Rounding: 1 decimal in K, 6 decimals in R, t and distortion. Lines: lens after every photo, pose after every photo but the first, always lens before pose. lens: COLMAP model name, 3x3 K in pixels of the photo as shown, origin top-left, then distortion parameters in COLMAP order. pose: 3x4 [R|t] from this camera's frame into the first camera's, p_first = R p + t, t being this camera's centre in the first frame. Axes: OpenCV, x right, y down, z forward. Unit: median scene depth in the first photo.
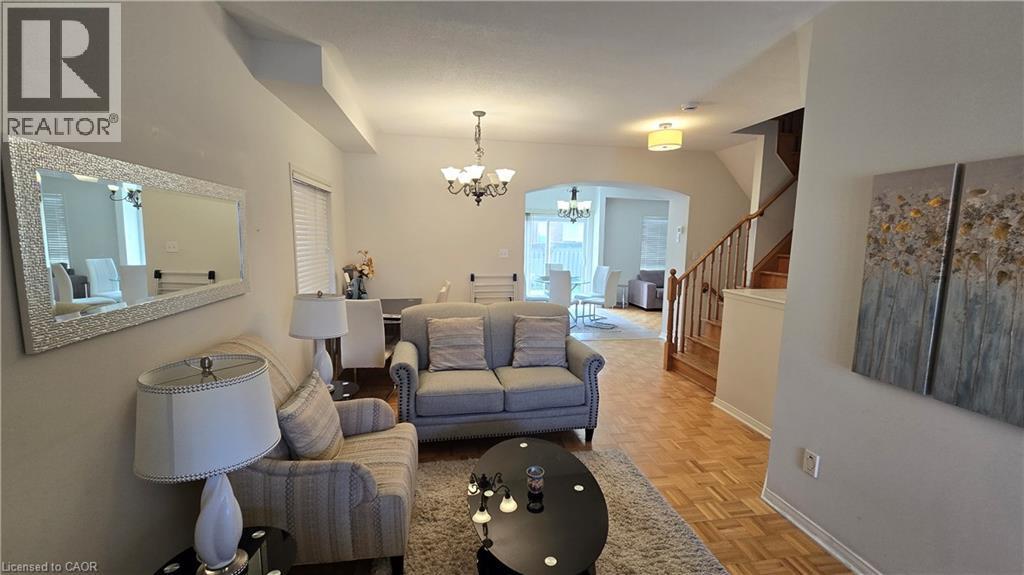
lens RADIAL K [[418.9, 0, 516.5], [0, 418.9, 289.9], [0, 0, 1]] dist [-0.001742, 0.000964]
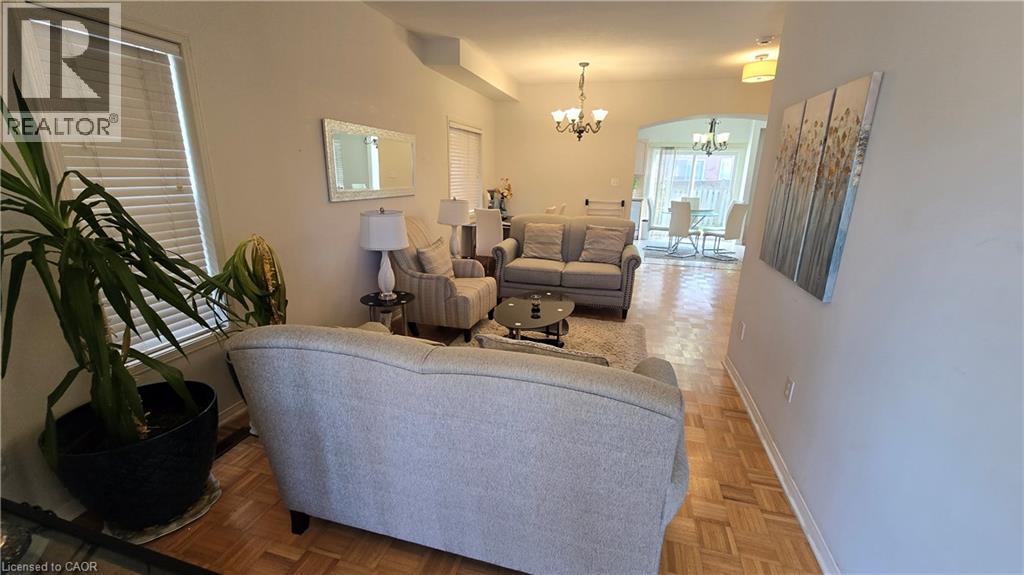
lens RADIAL K [[418.9, 0, 516.5], [0, 418.9, 289.9], [0, 0, 1]] dist [-0.001742, 0.000964]
pose [[0.905225, 0.118204, -0.408160, 0.320486], [-0.060014, 0.986467, 0.152581, 0.065661], [0.420672, -0.113625, 0.900069, -0.290317]]
